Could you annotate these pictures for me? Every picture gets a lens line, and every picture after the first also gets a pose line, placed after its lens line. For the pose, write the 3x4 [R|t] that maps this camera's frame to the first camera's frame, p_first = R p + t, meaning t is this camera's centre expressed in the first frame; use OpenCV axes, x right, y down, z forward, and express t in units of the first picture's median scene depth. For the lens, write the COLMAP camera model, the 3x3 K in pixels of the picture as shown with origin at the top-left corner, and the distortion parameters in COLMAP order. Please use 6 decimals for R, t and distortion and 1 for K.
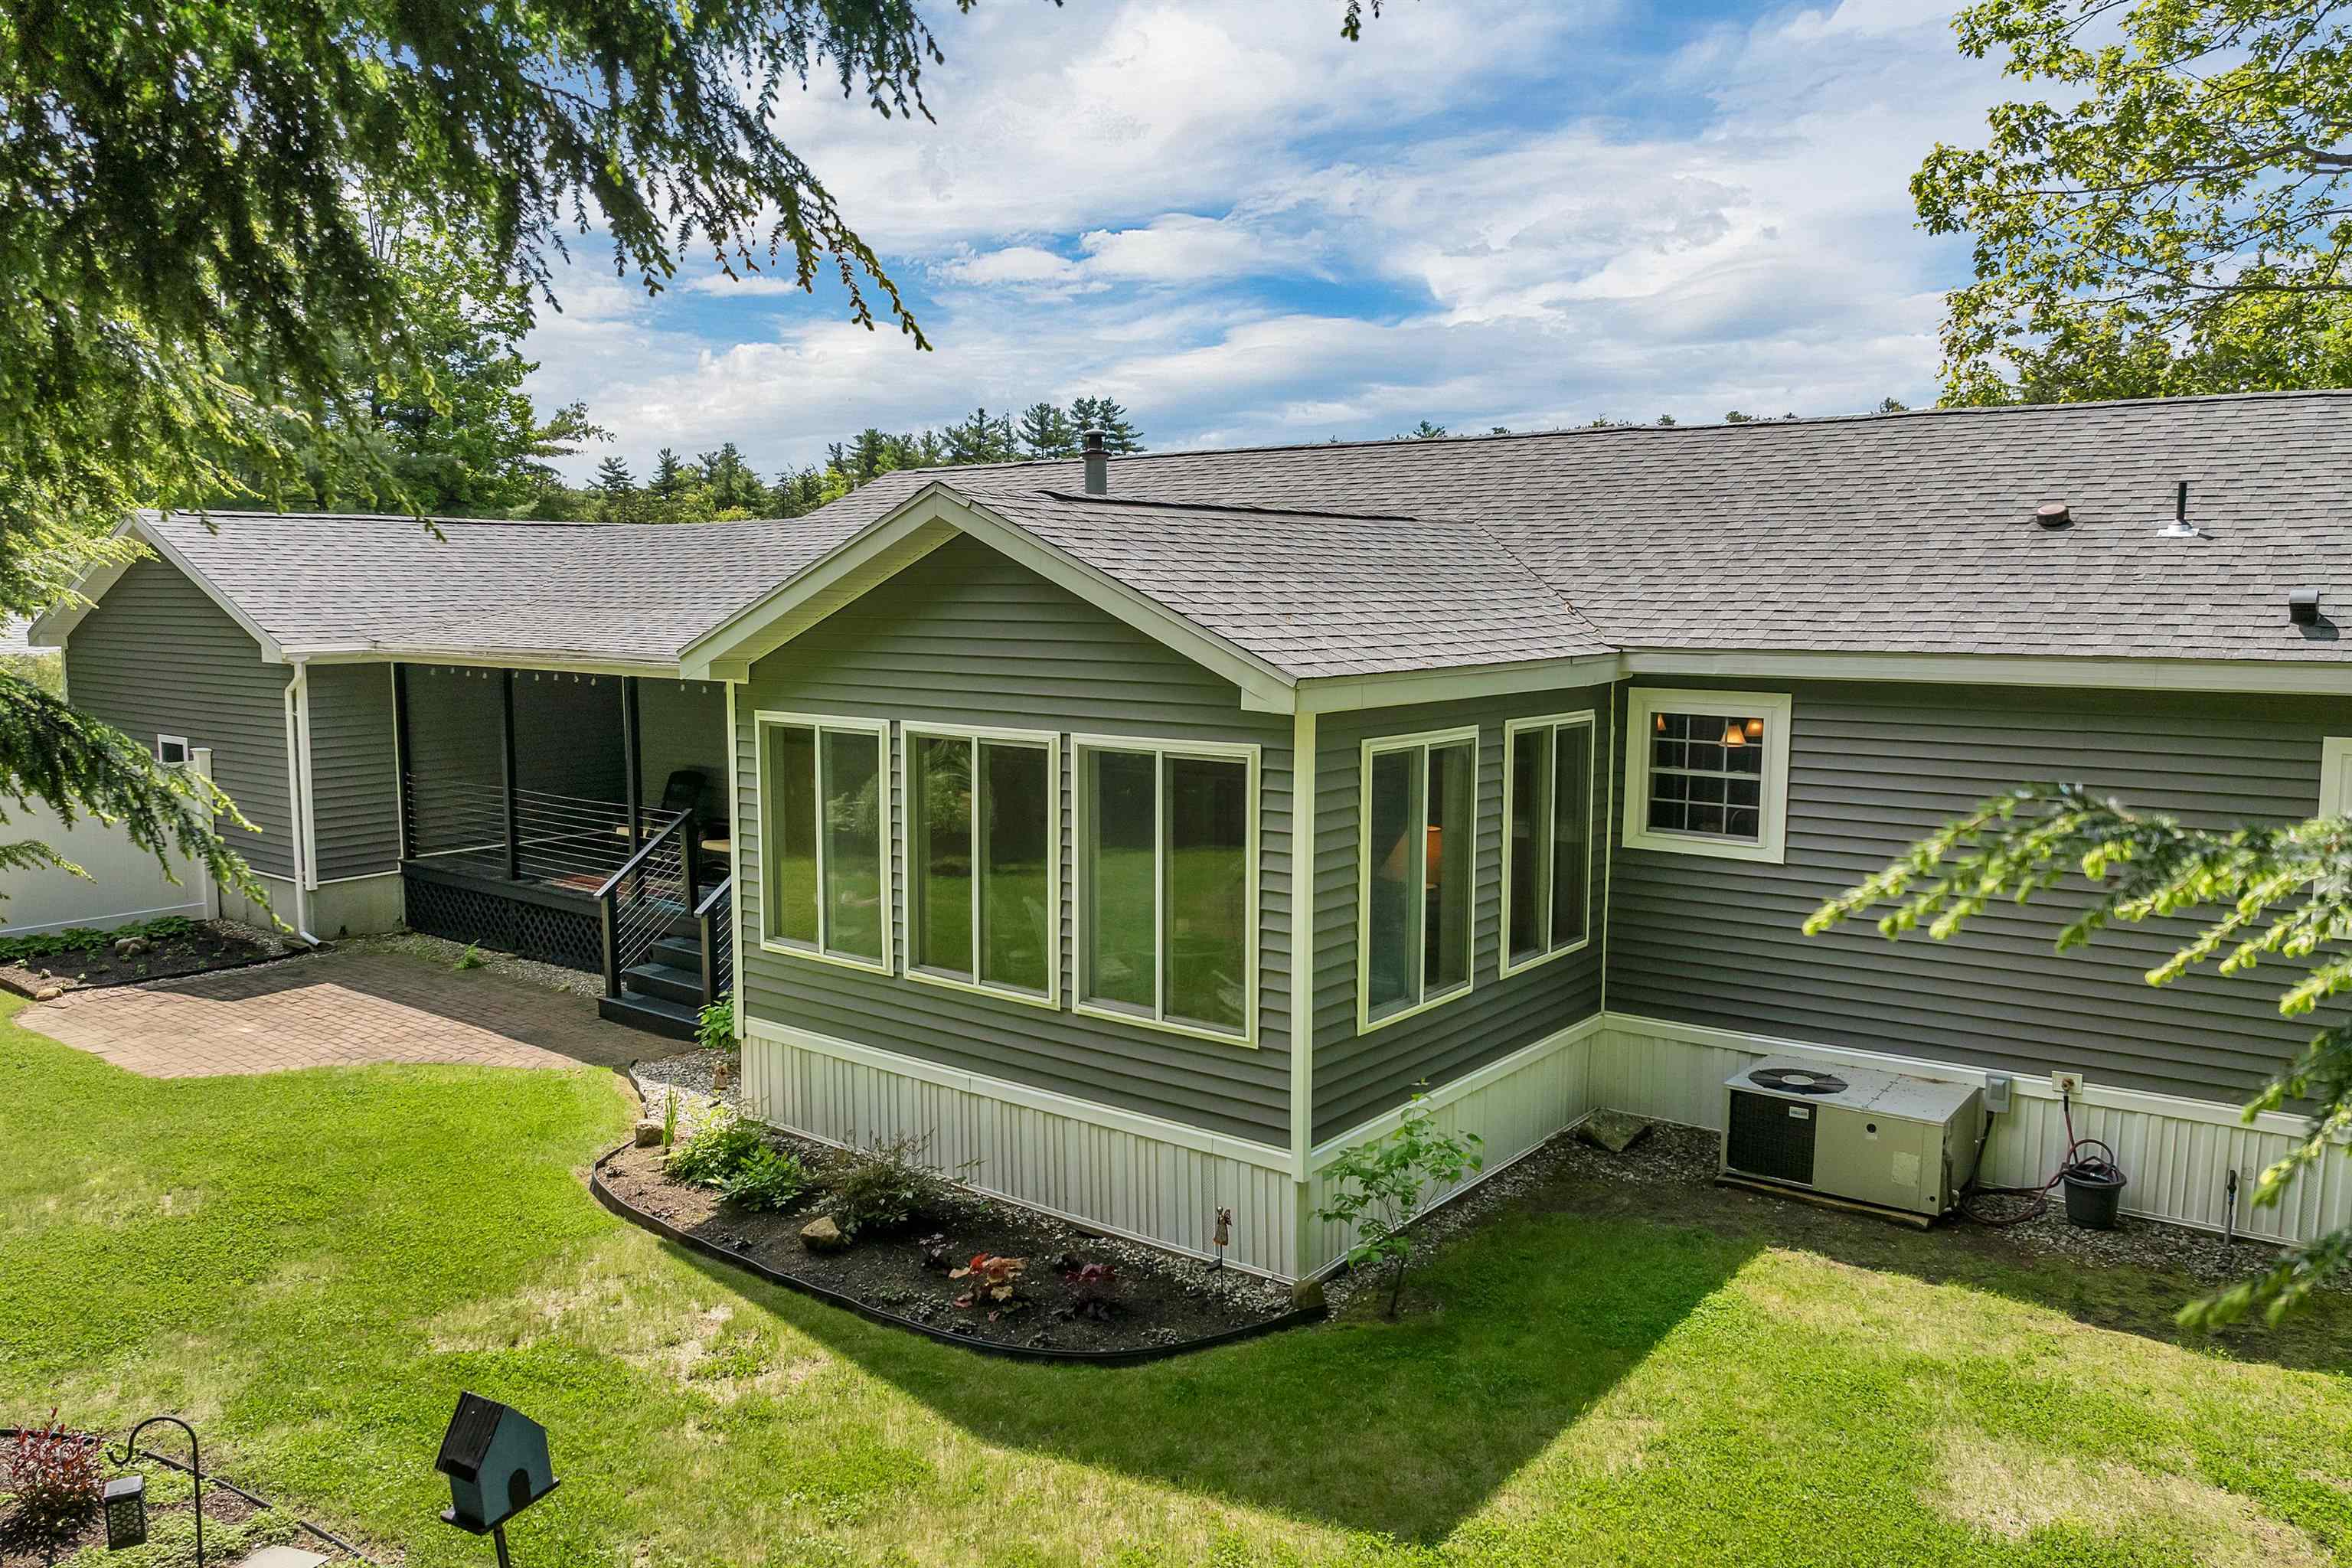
lens RADIAL K [[1679.9, 0, 1183.7], [0, 1679.9, 787.4], [0, 0, 1]] dist [-0.038042, 0.000642]
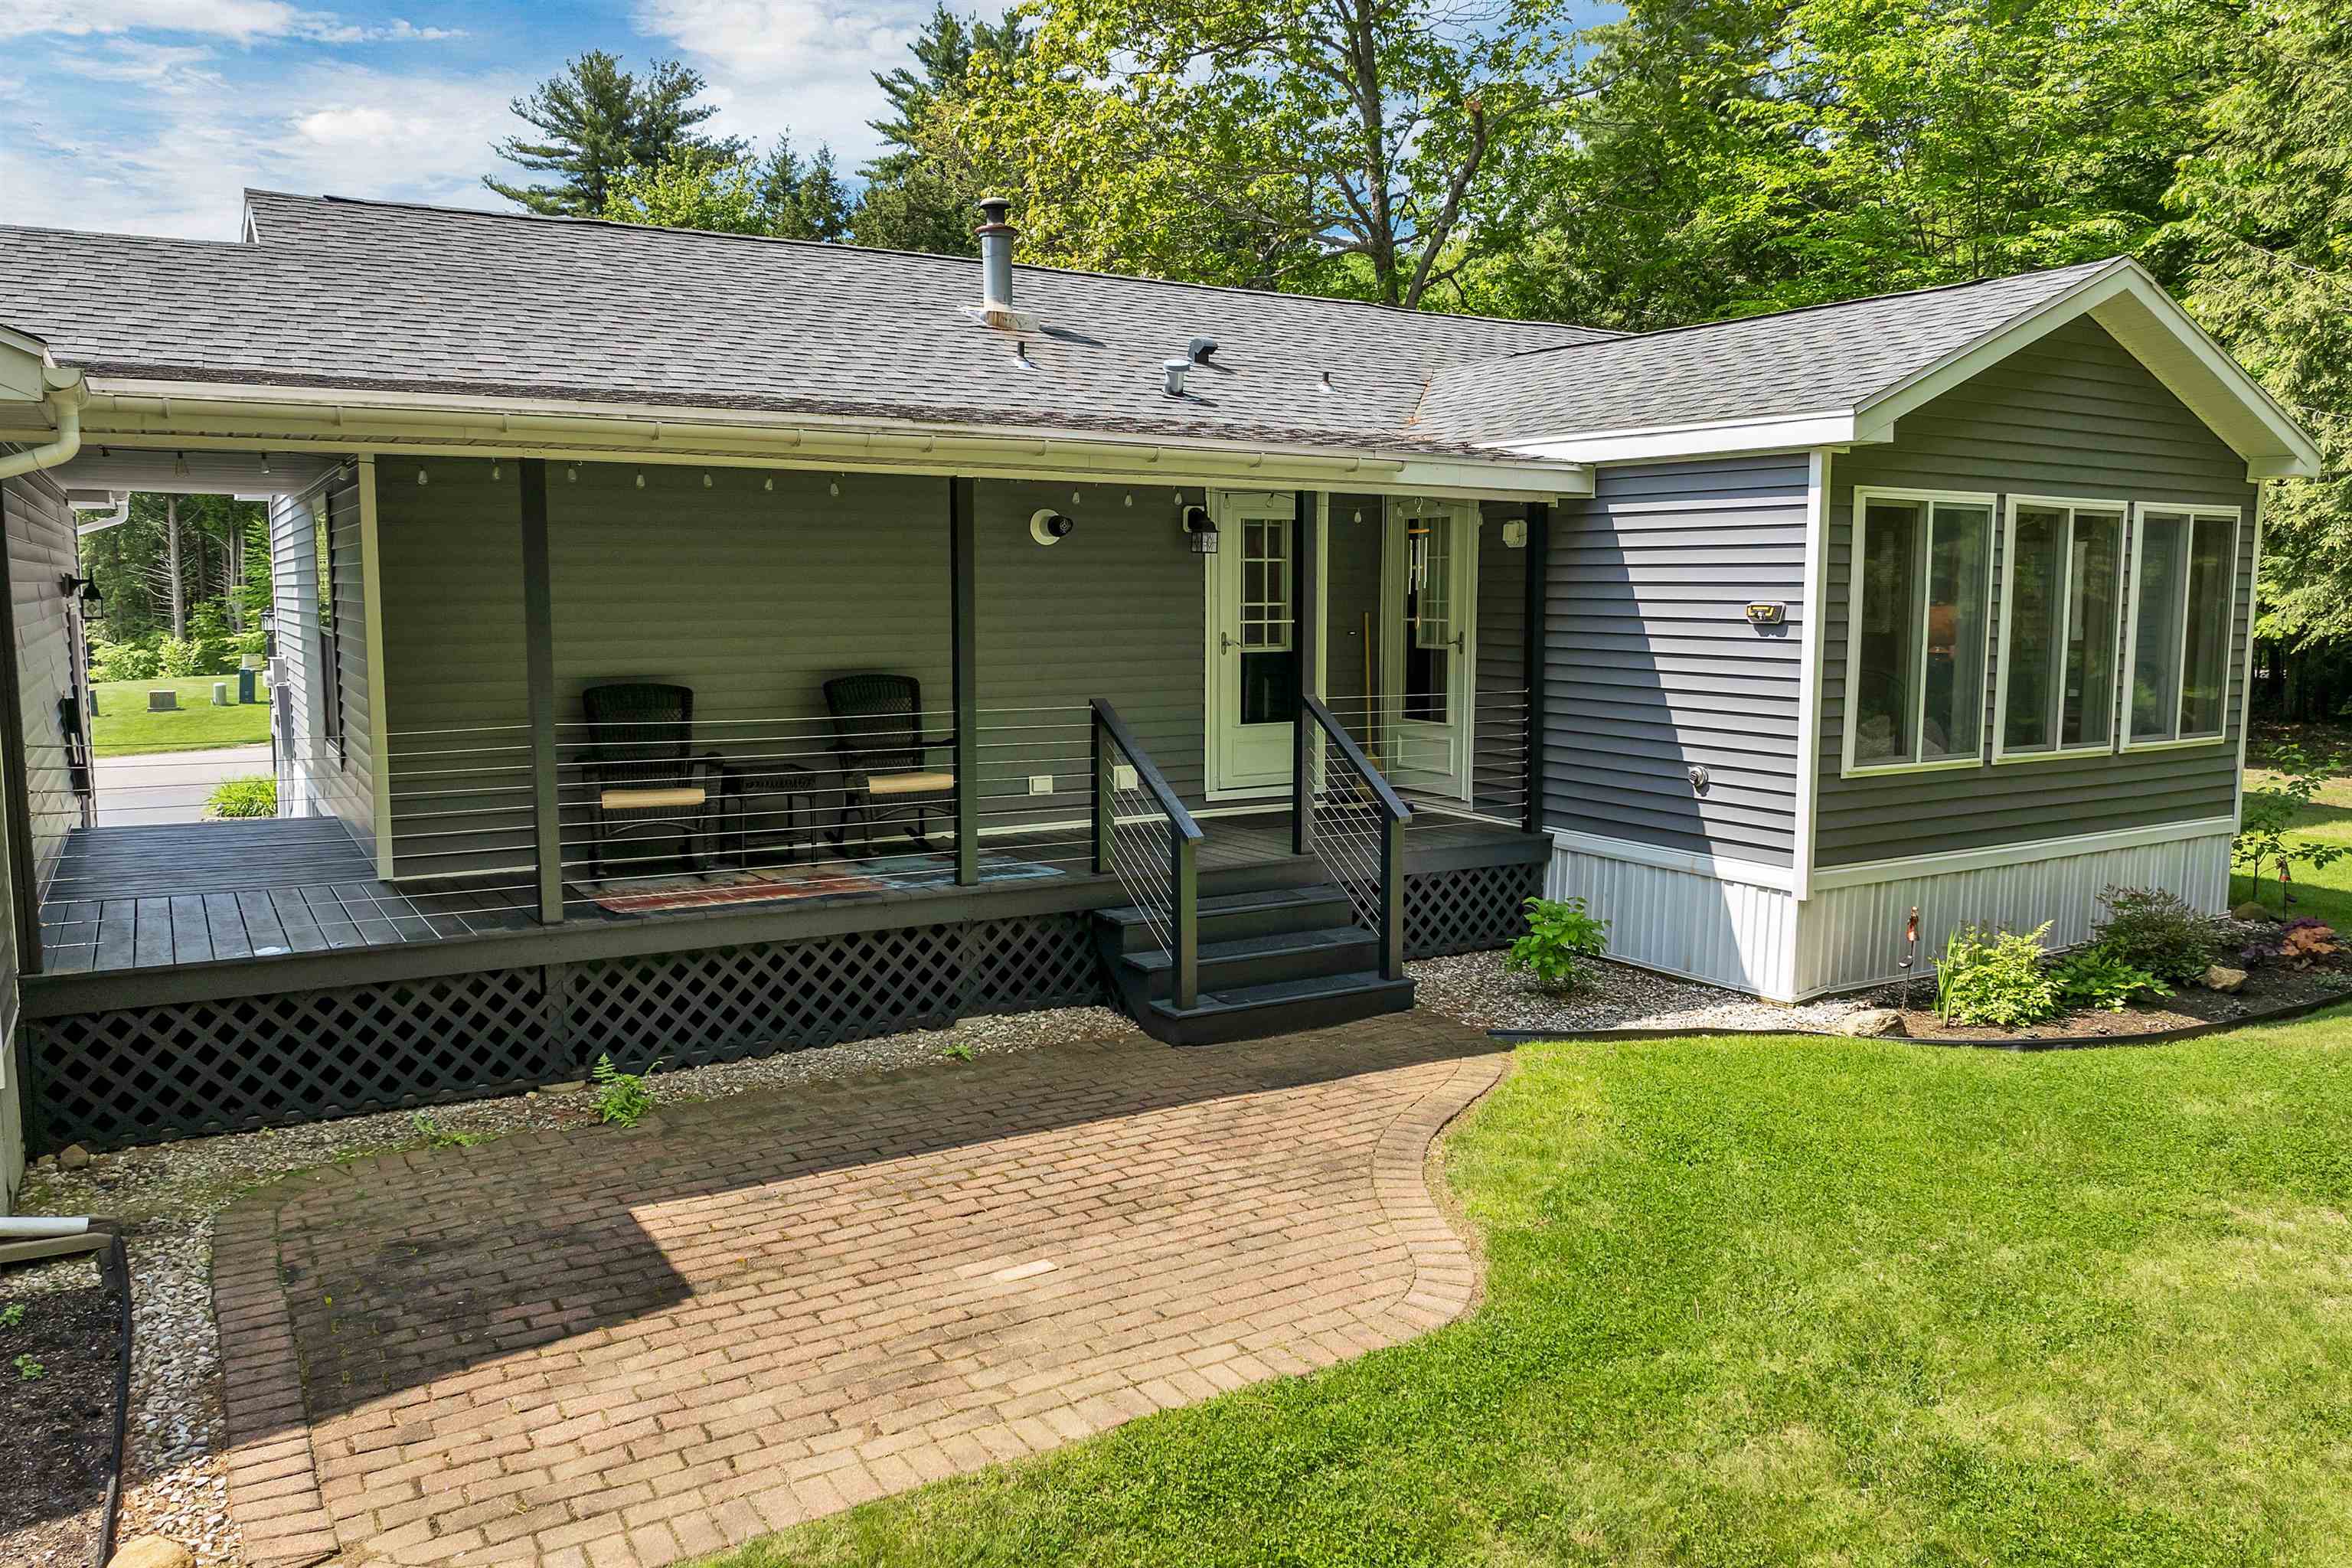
lens RADIAL K [[1679.9, 0, 1176.4], [0, 1679.9, 784.7], [0, 0, 1]] dist [-0.038042, 0.000642]
pose [[0.368701, -0.108700, 0.923170, -1.252995], [0.109953, 0.991267, 0.072804, 0.003785], [-0.923022, 0.074662, 0.377433, 1.094313]]
